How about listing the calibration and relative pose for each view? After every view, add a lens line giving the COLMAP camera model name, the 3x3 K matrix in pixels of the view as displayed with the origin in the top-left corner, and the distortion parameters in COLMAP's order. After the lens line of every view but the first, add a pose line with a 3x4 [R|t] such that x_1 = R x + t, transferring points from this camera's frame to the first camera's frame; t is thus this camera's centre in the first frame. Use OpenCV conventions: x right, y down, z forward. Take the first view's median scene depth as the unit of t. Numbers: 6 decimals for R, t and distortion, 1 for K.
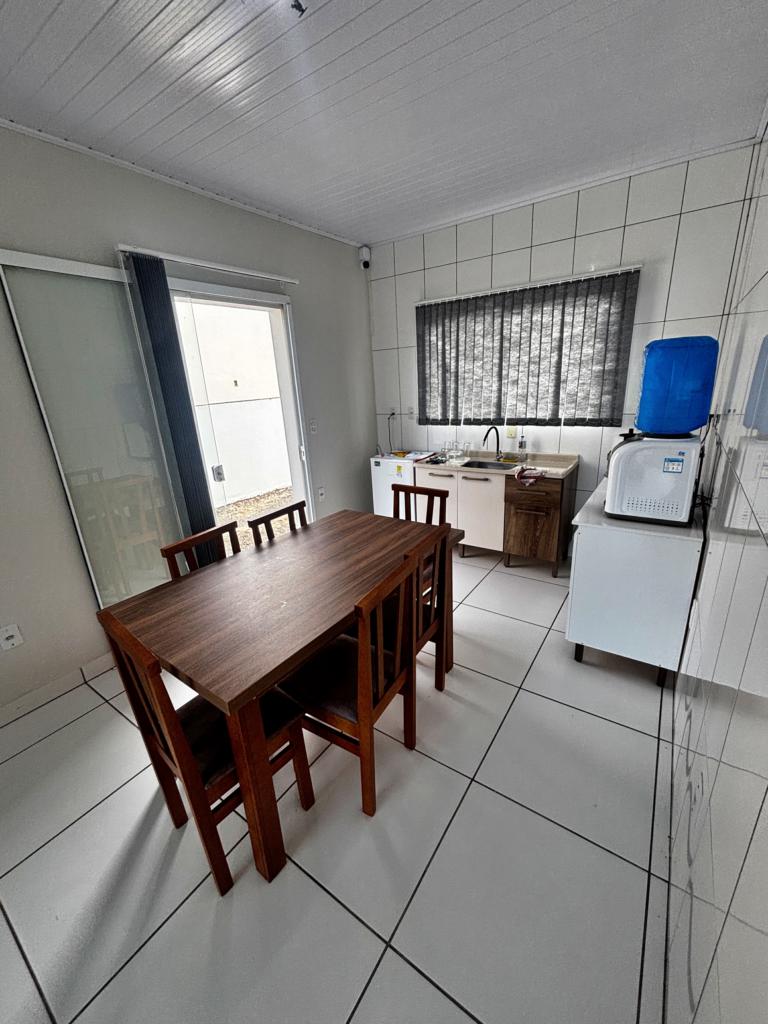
lens RADIAL K [[410.2, 0, 399.9], [0, 410.2, 507.3], [0, 0, 1]] dist [0.006987, -0.000539]
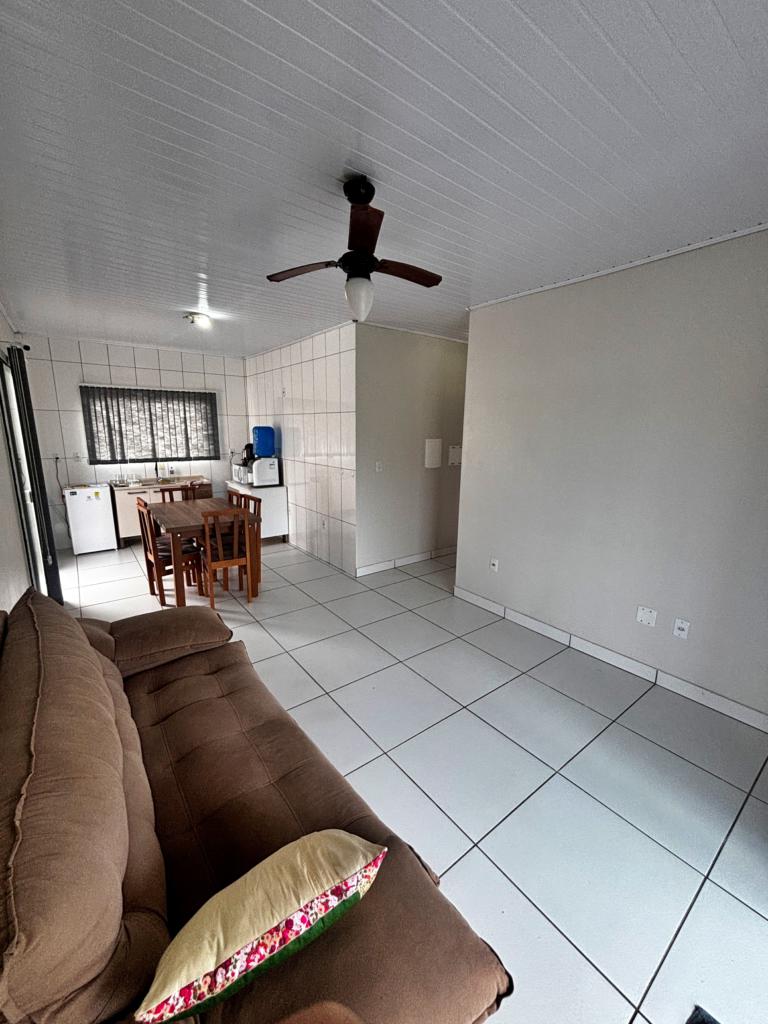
lens RADIAL K [[410.2, 0, 391.5], [0, 410.2, 502.2], [0, 0, 1]] dist [0.006987, -0.000539]
pose [[0.305928, -0.114159, 0.945186, -1.126949], [0.260658, 0.964895, 0.032172, 0.166834], [-0.915678, 0.236528, 0.324944, -0.428393]]
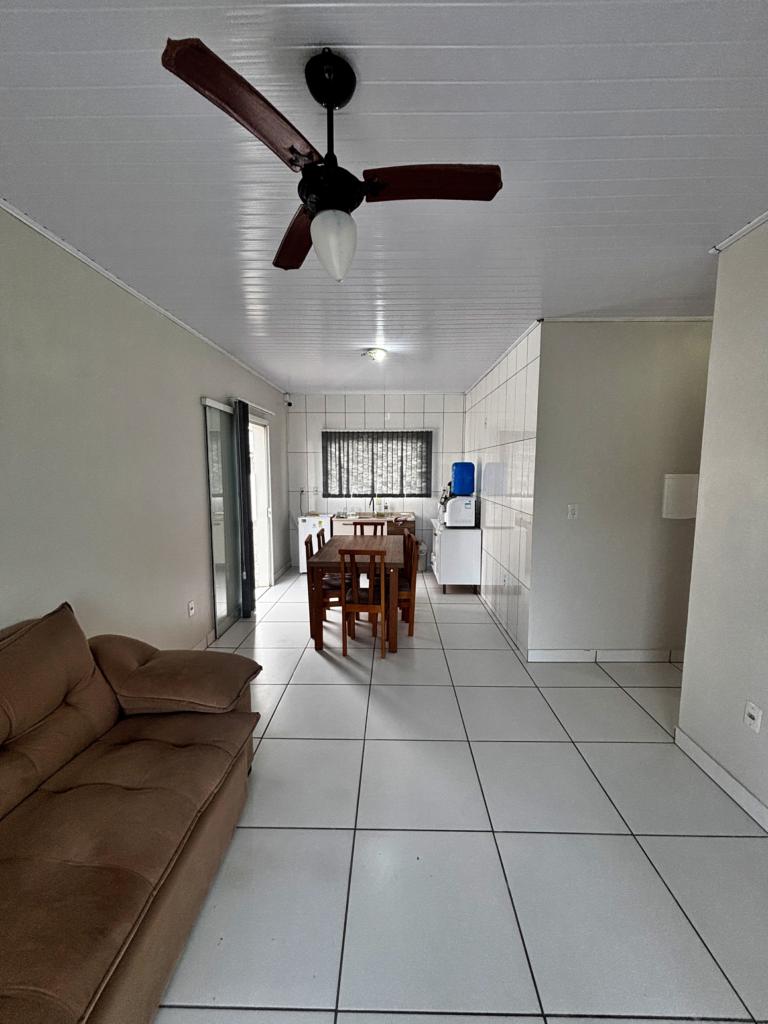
lens RADIAL K [[410.2, 0, 394.1], [0, 410.2, 504.0], [0, 0, 1]] dist [0.006987, -0.000539]
pose [[0.829402, 0.006194, 0.558618, -0.725147], [0.125165, 0.972458, -0.196619, 0.206738], [-0.544451, 0.232996, 0.805783, -0.537863]]
